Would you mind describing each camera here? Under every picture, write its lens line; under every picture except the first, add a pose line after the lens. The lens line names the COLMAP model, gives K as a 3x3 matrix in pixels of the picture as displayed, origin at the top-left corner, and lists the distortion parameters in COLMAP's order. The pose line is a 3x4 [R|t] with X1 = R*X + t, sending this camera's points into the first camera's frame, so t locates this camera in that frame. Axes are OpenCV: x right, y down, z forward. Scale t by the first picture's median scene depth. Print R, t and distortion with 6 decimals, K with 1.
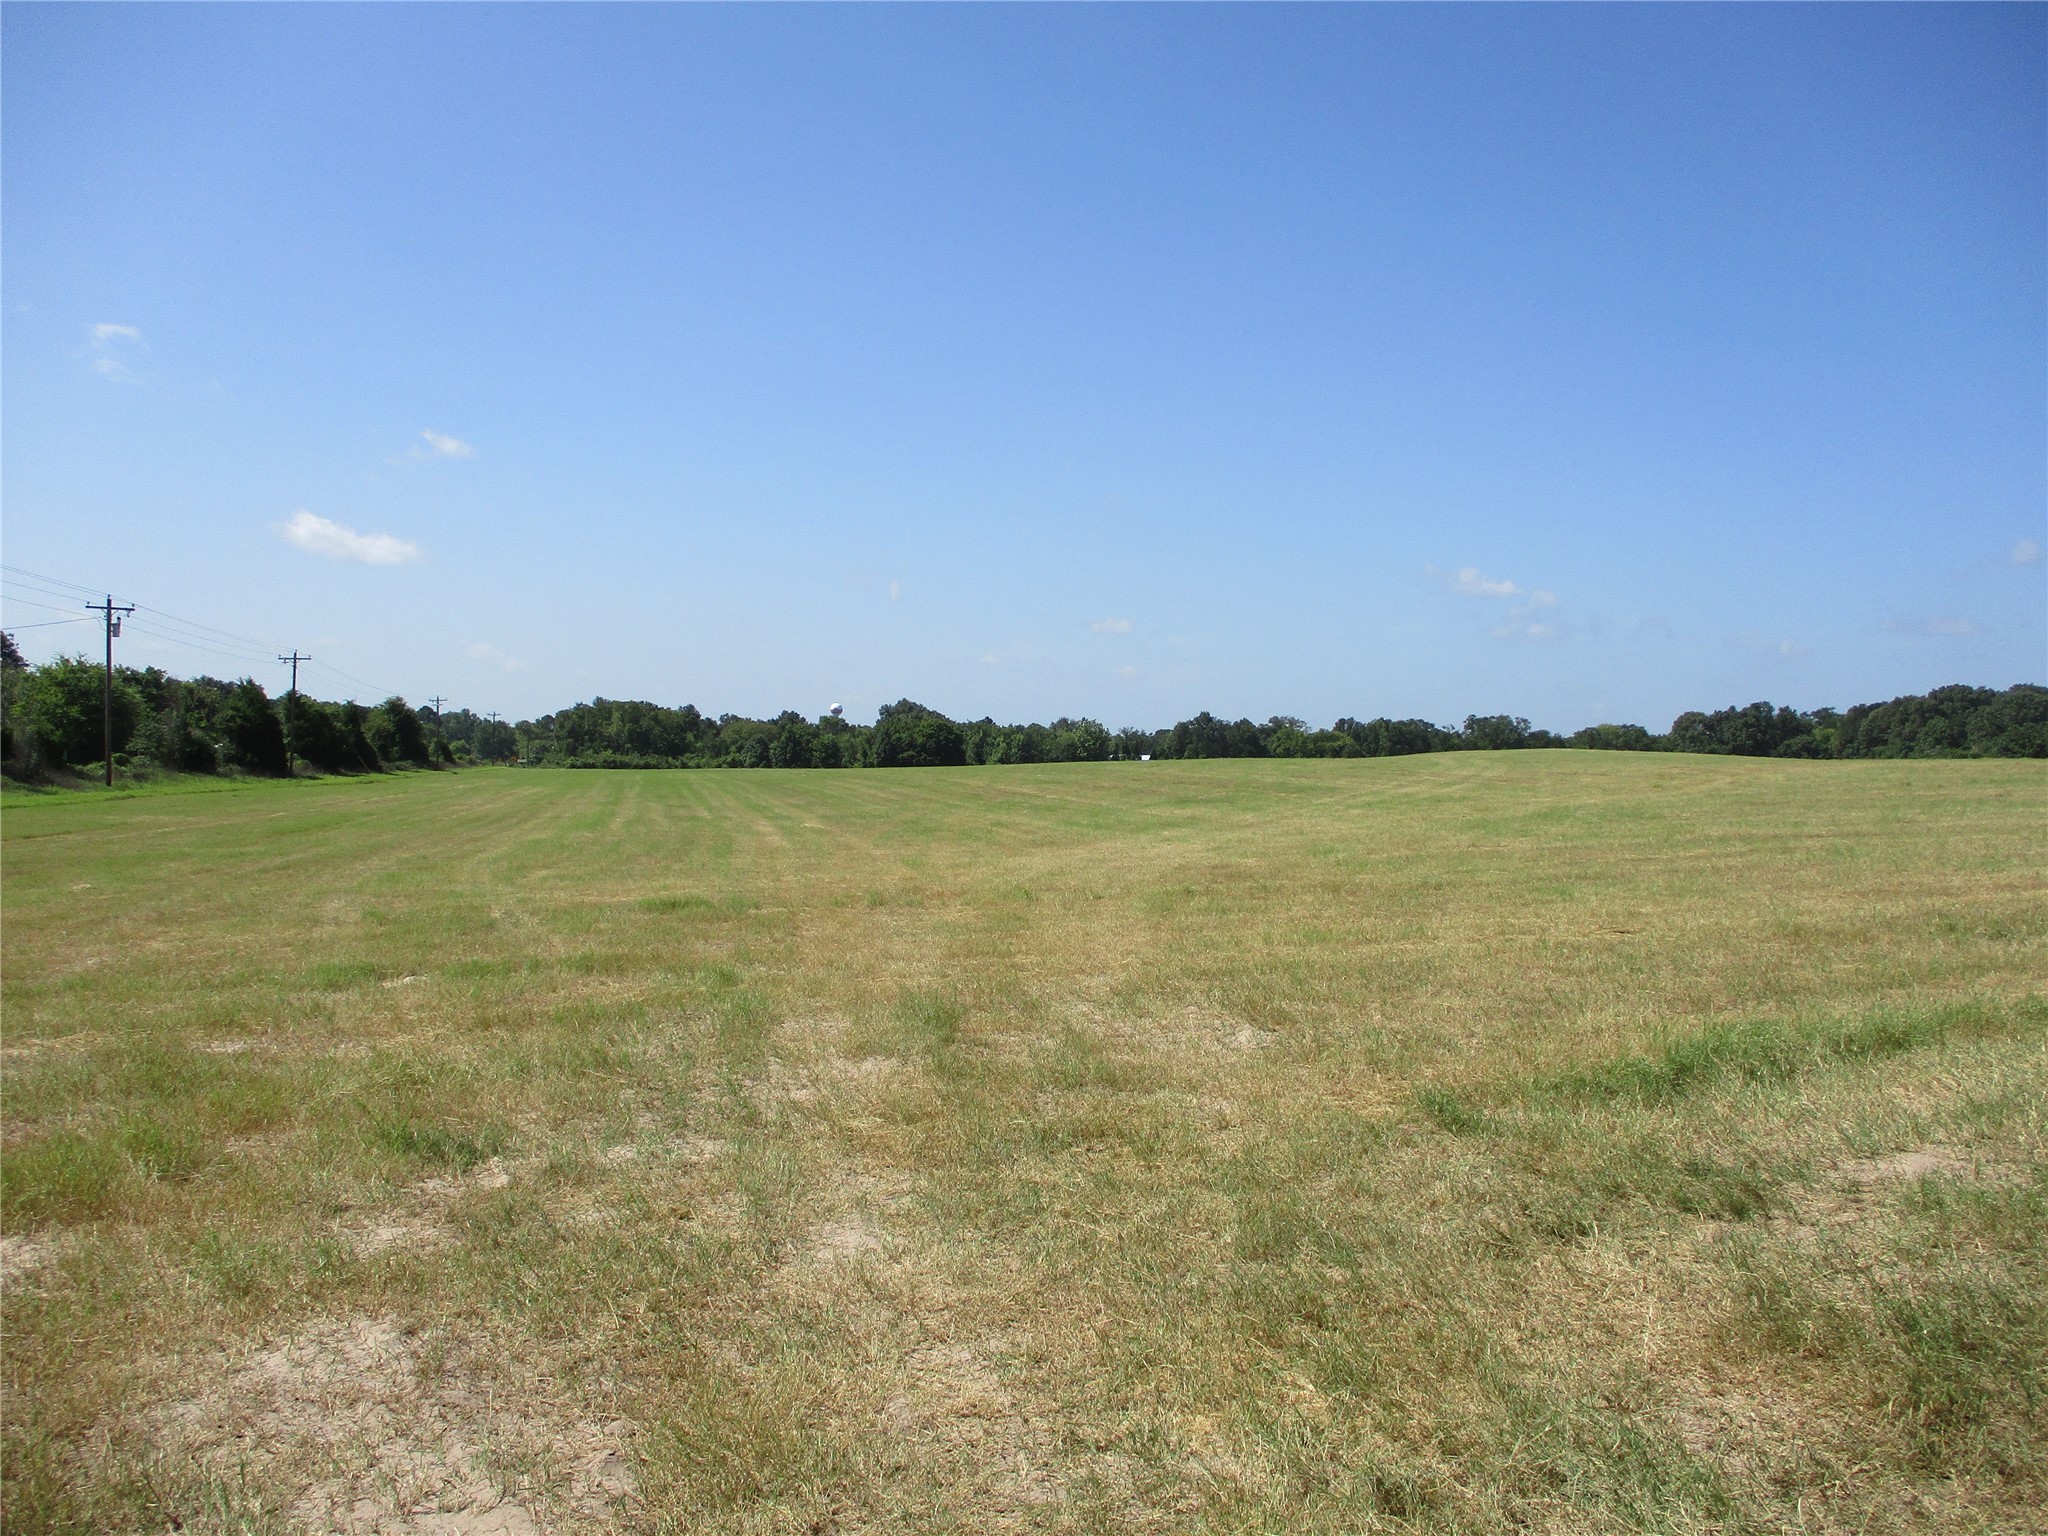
lens RADIAL K [[1691.9, 0, 1052.4], [0, 1691.9, 766.9], [0, 0, 1]] dist [-0.029334, 0.021596]
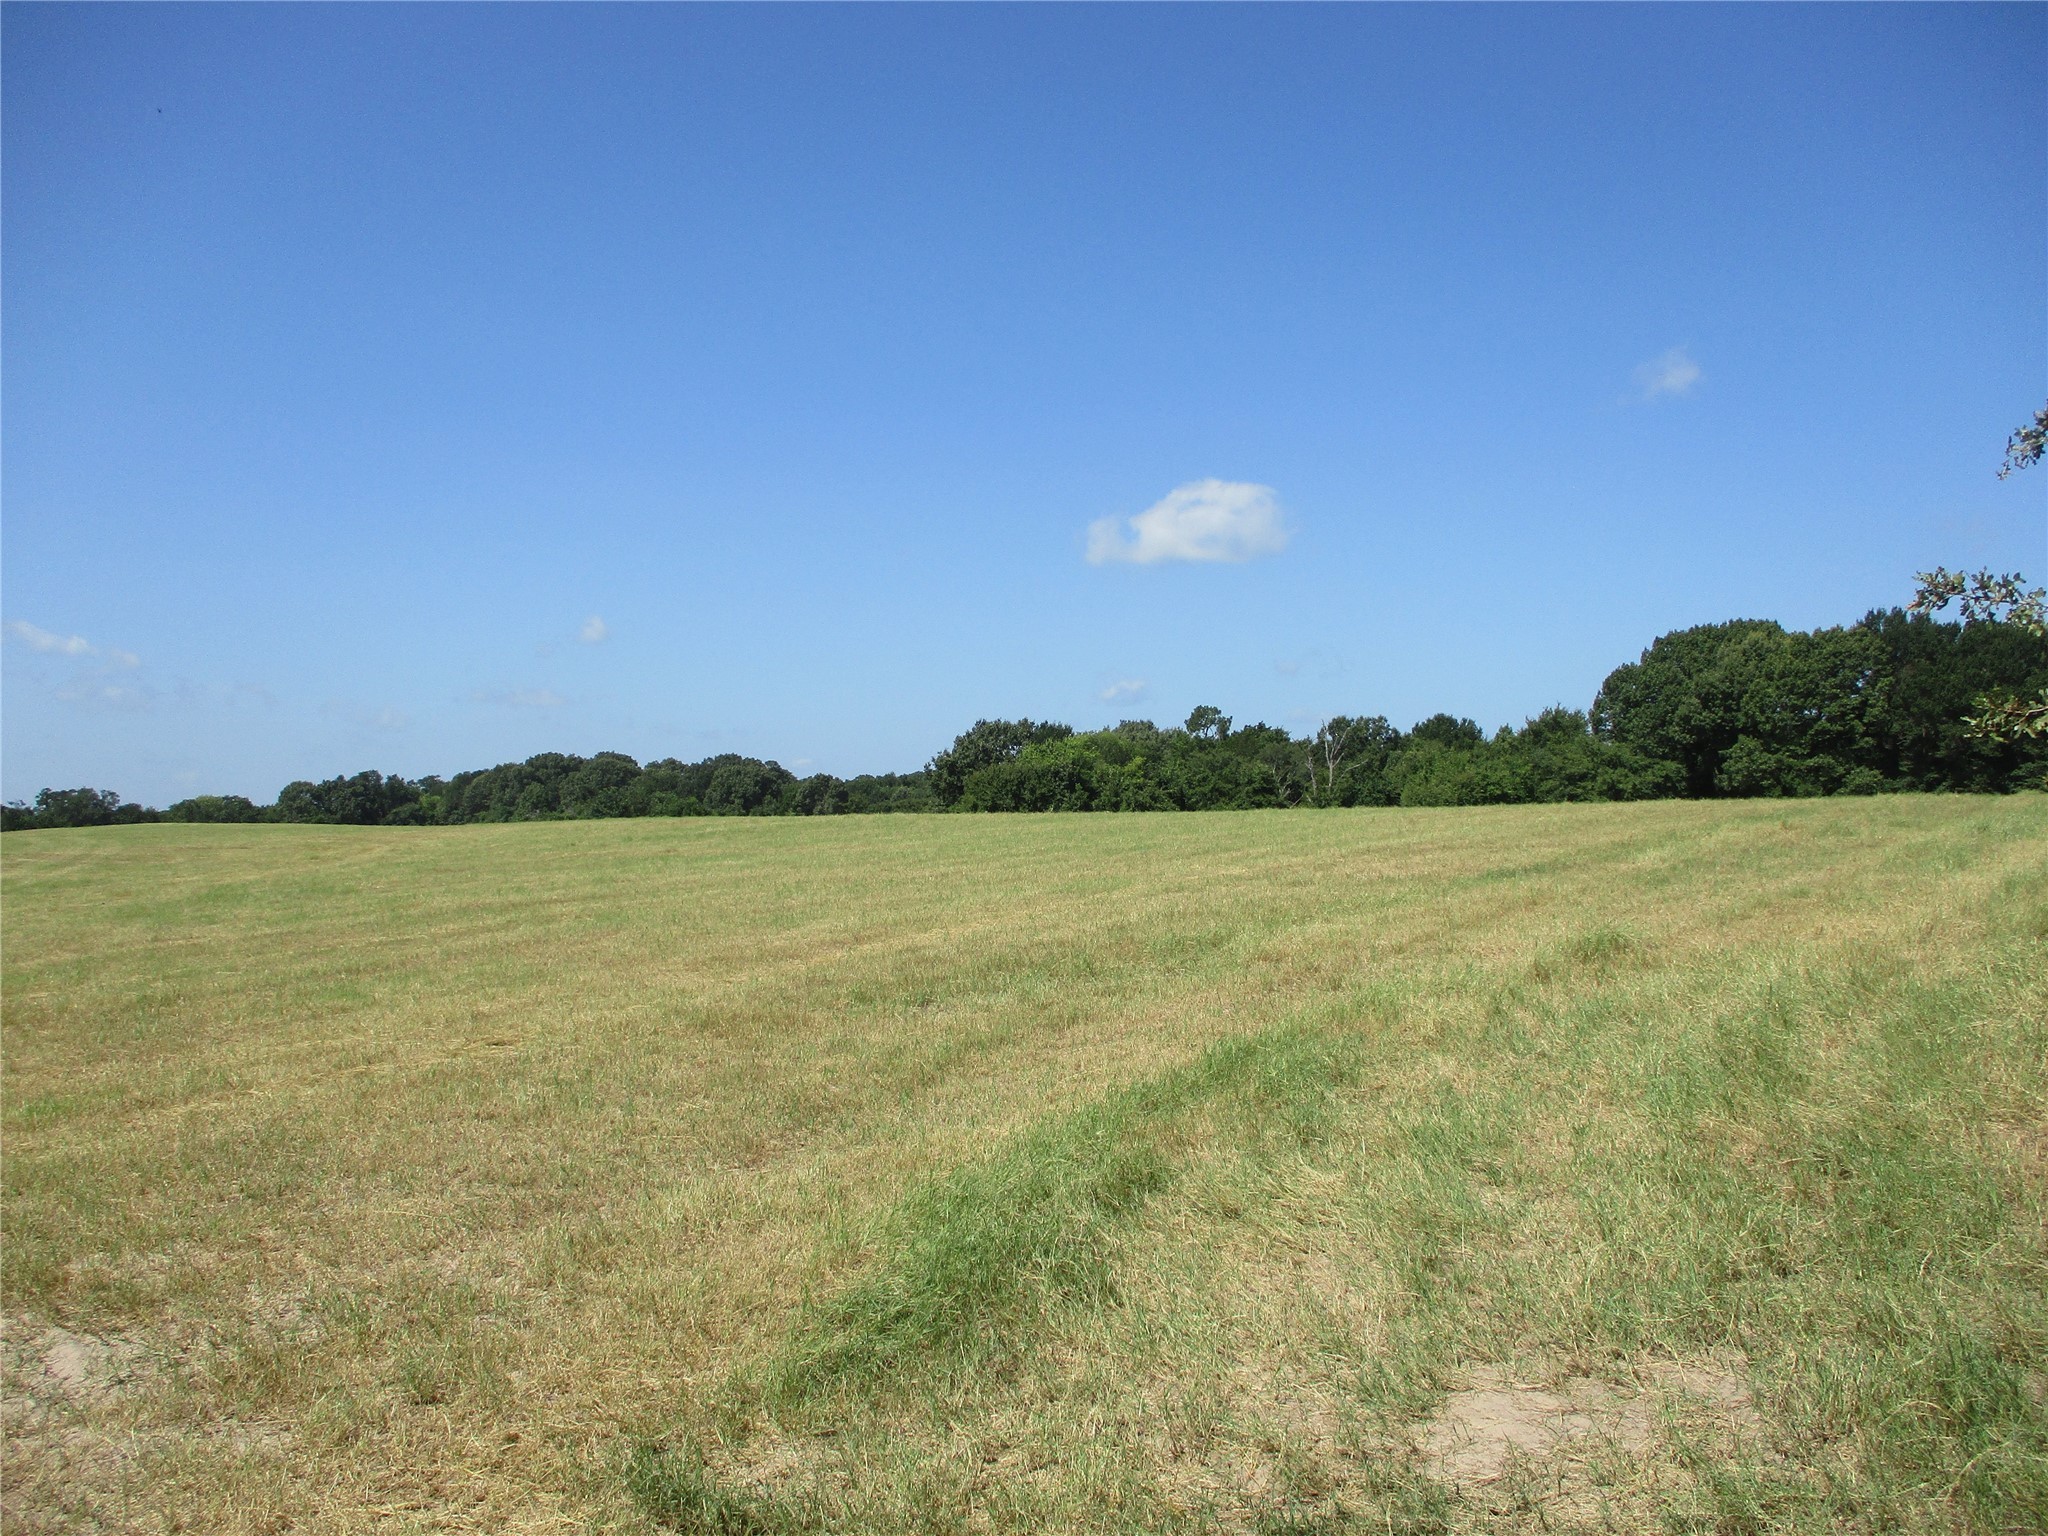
lens RADIAL K [[1691.9, 0, 1038.4], [0, 1691.9, 786.4], [0, 0, 1]] dist [-0.029334, 0.021596]
pose [[0.706179, -0.015463, 0.707864, -0.013973], [0.036846, 0.999209, -0.014931, 0.001292], [-0.707074, 0.036626, 0.706191, 0.156509]]
